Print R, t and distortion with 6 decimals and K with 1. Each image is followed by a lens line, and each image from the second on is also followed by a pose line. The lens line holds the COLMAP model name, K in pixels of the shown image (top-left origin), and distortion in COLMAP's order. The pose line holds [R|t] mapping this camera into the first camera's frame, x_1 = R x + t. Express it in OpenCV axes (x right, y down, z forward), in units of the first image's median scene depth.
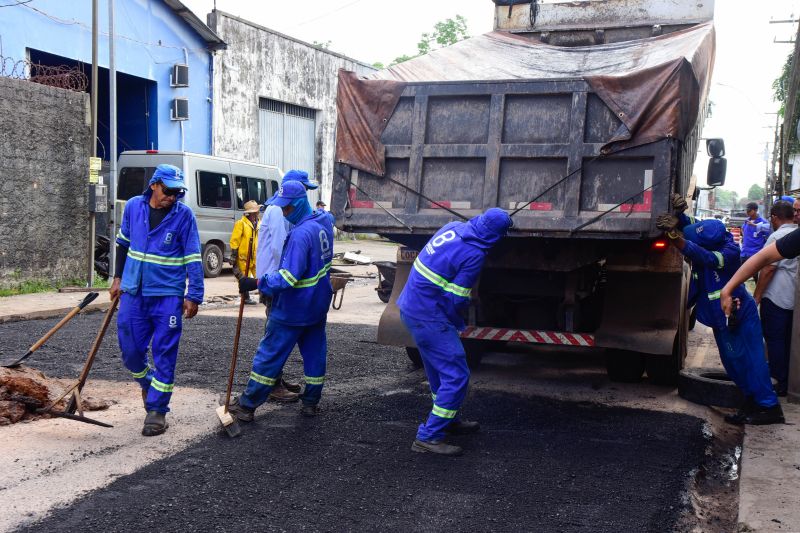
lens RADIAL K [[995.0, 0, 401.4], [0, 995.0, 286.3], [0, 0, 1]] dist [0.152549, 0.034793]
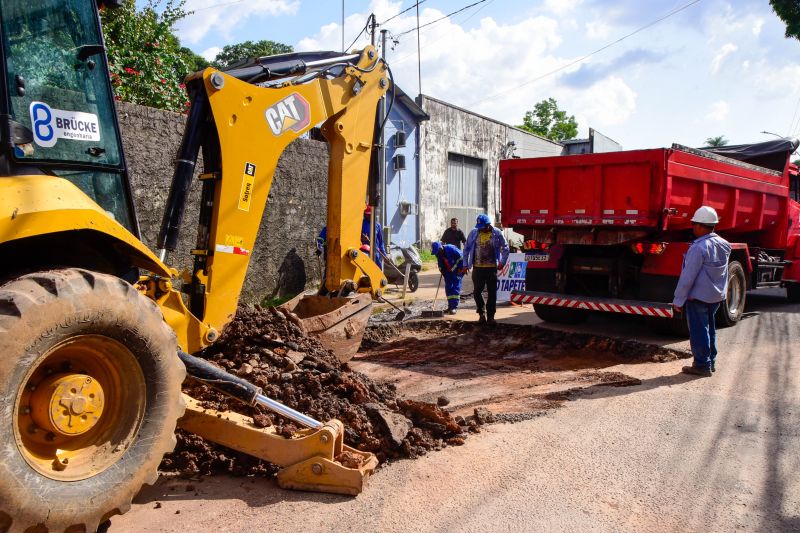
lens RADIAL K [[639.8, 0, 388.5], [0, 639.8, 287.0], [0, 0, 1]] dist [-0.099696, 0.066955]
pose [[0.984416, -0.016683, -0.175060, -0.074967], [0.019034, 0.999750, 0.011758, -0.008580], [0.174820, -0.014907, 0.984488, 0.092234]]
